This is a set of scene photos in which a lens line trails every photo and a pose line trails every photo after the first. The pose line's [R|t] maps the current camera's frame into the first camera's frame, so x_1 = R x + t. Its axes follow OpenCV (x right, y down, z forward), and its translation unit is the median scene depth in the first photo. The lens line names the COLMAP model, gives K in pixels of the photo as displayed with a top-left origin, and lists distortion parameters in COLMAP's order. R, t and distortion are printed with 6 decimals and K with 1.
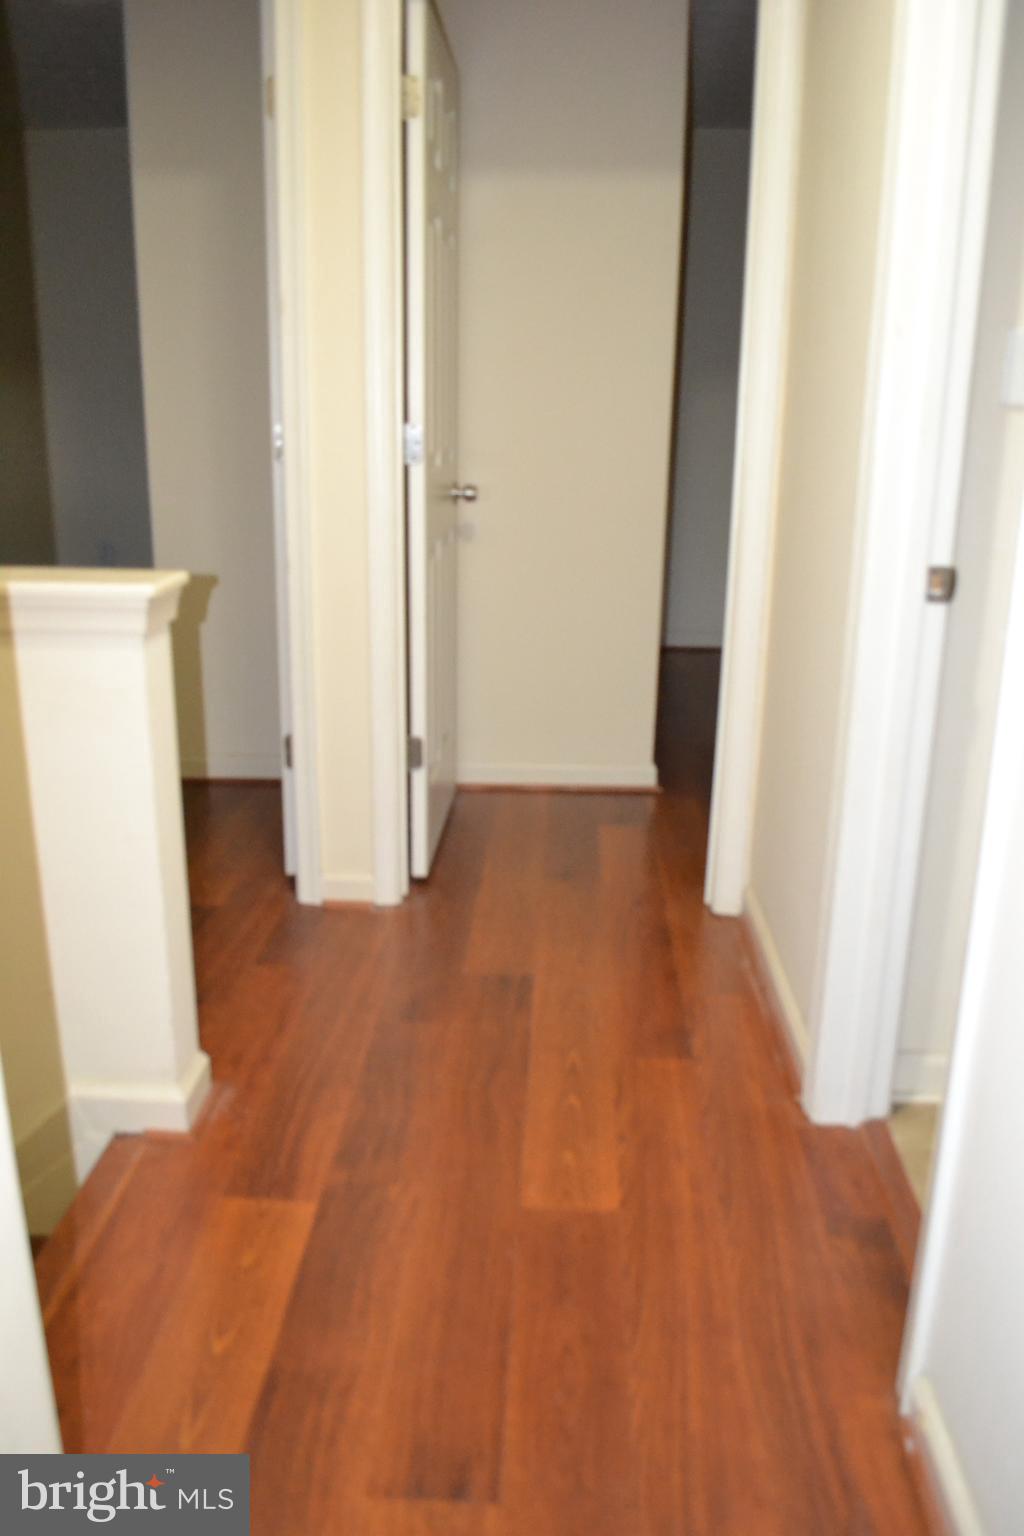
lens RADIAL K [[1190.4, 0, 516.6], [0, 1190.4, 769.7], [0, 0, 1]] dist [-0.060117, -0.004792]
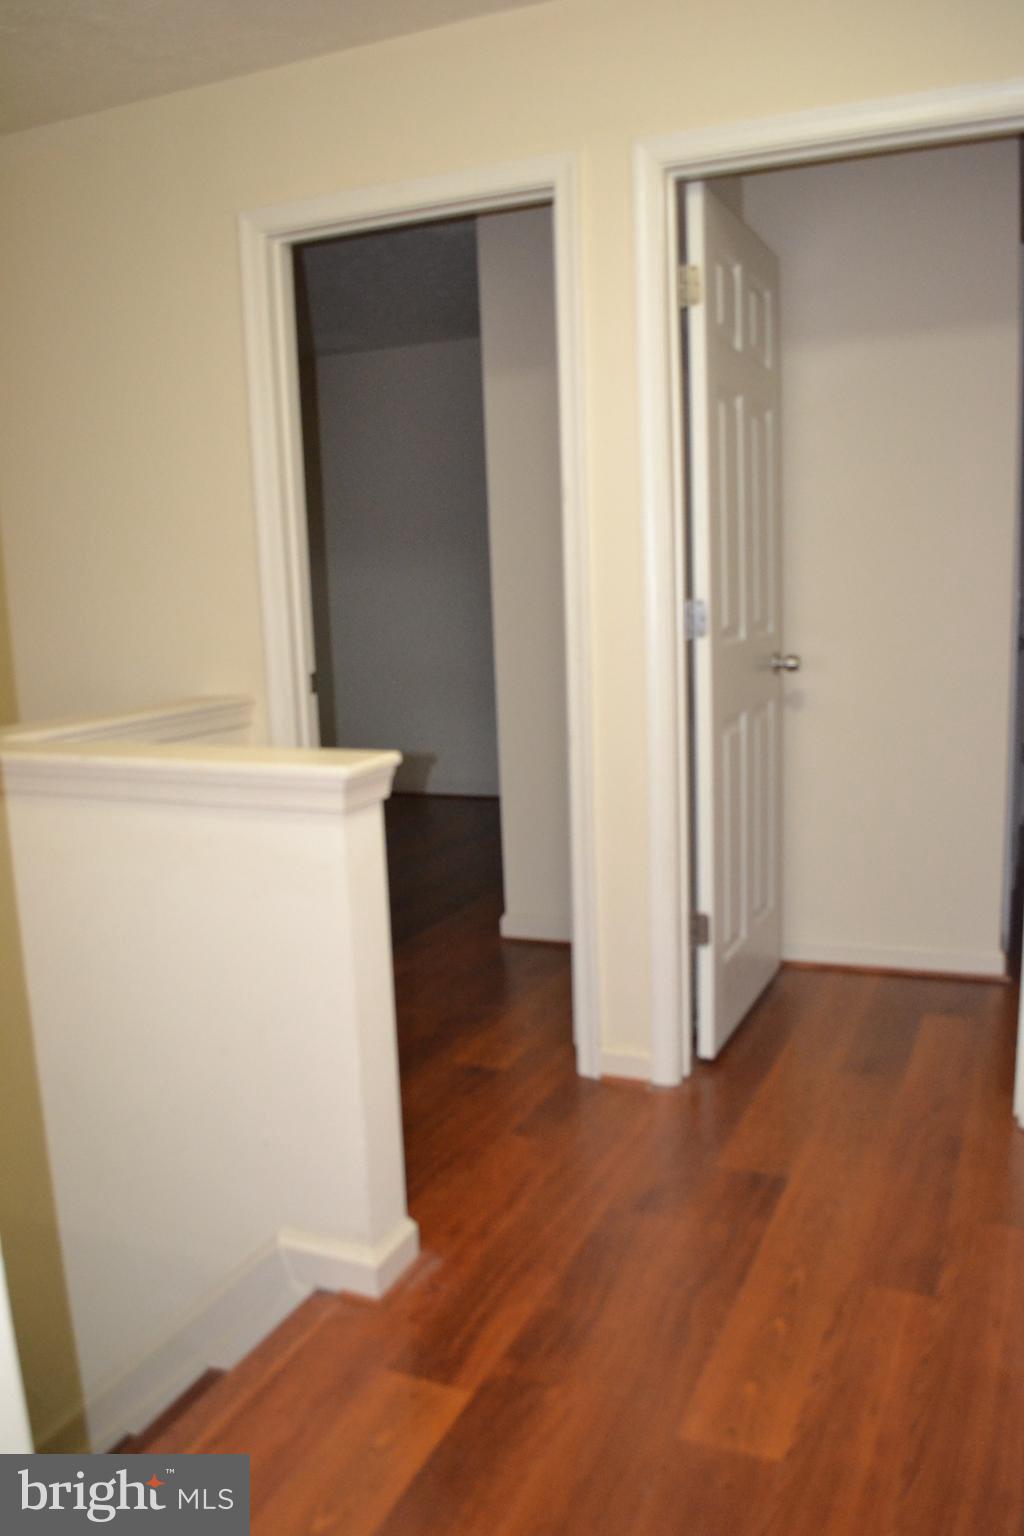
lens RADIAL K [[1190.4, 0, 534.8], [0, 1190.4, 799.3], [0, 0, 1]] dist [-0.060117, -0.004792]
pose [[0.938014, 0.014067, -0.346310, 0.163493], [-0.051641, 0.993695, -0.099511, -0.021282], [0.342727, 0.111227, 0.932827, 0.045972]]
